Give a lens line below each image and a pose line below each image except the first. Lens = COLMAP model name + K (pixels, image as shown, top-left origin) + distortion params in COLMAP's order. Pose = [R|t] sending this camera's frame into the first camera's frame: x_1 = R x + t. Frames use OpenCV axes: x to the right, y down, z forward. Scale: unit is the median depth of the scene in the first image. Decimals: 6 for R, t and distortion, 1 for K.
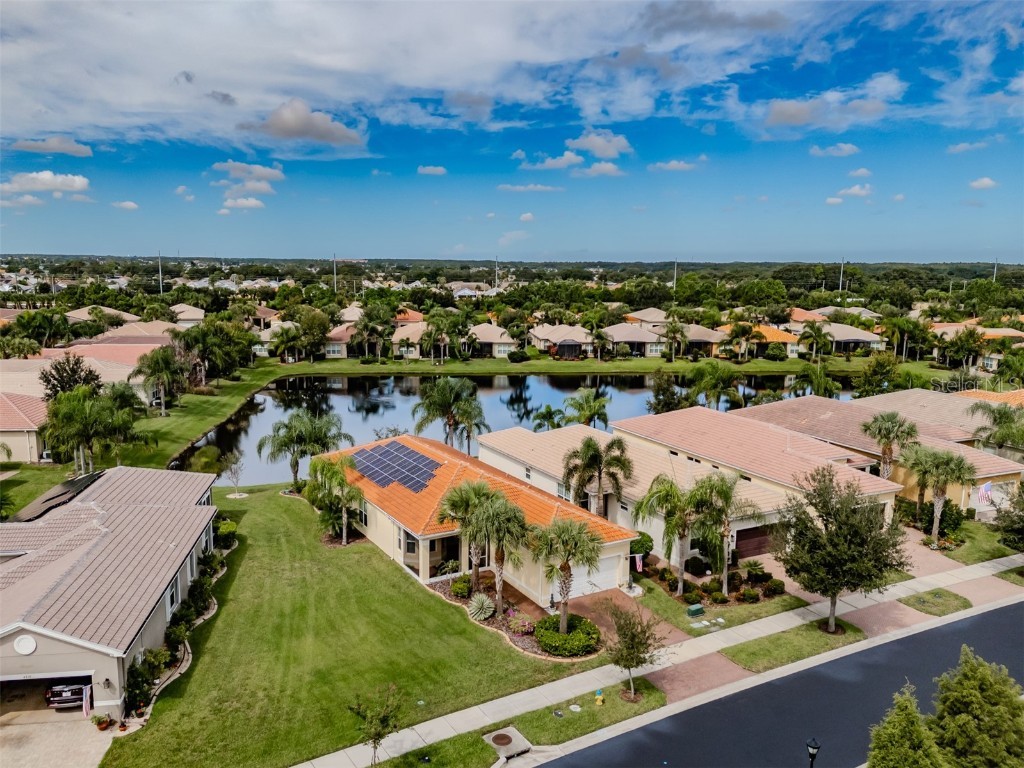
lens RADIAL K [[760.5, 0, 512.0], [0, 760.5, 384.0], [0, 0, 1]] dist [0.109641, -0.138932]
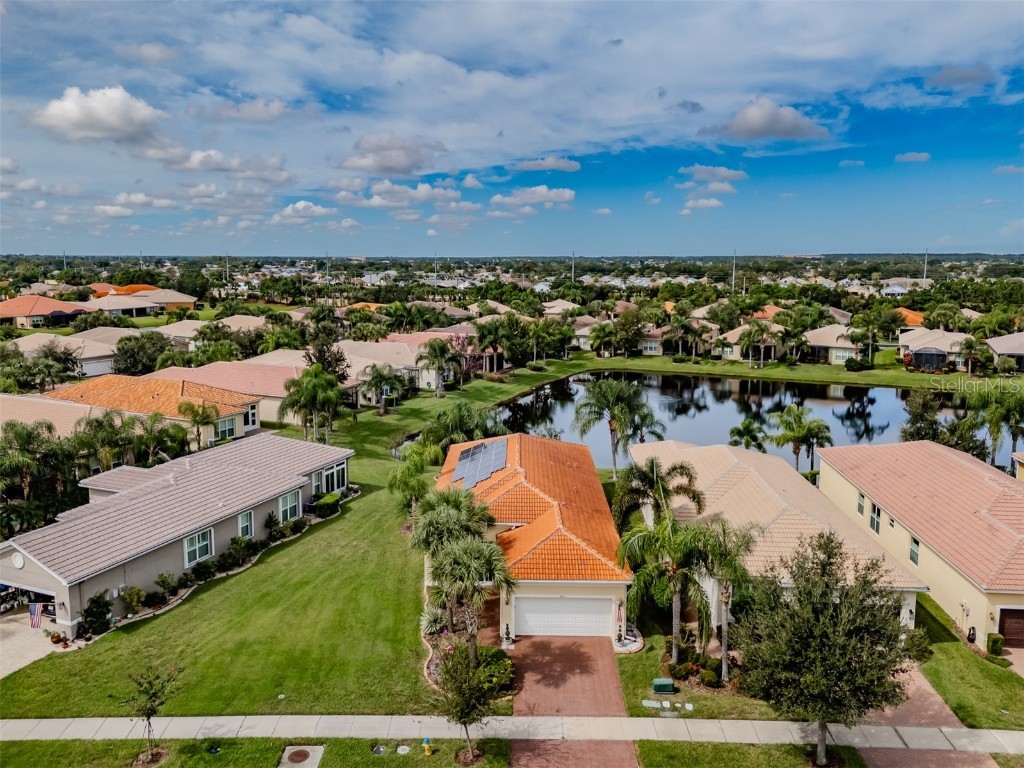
lens RADIAL K [[760.5, 0, 512.0], [0, 760.5, 384.0], [0, 0, 1]] dist [0.109641, -0.138932]
pose [[0.863597, 0.073879, -0.498741, 0.111247], [-0.071981, 0.997139, 0.023069, -0.006220], [0.499018, 0.015978, 0.866444, 0.050622]]
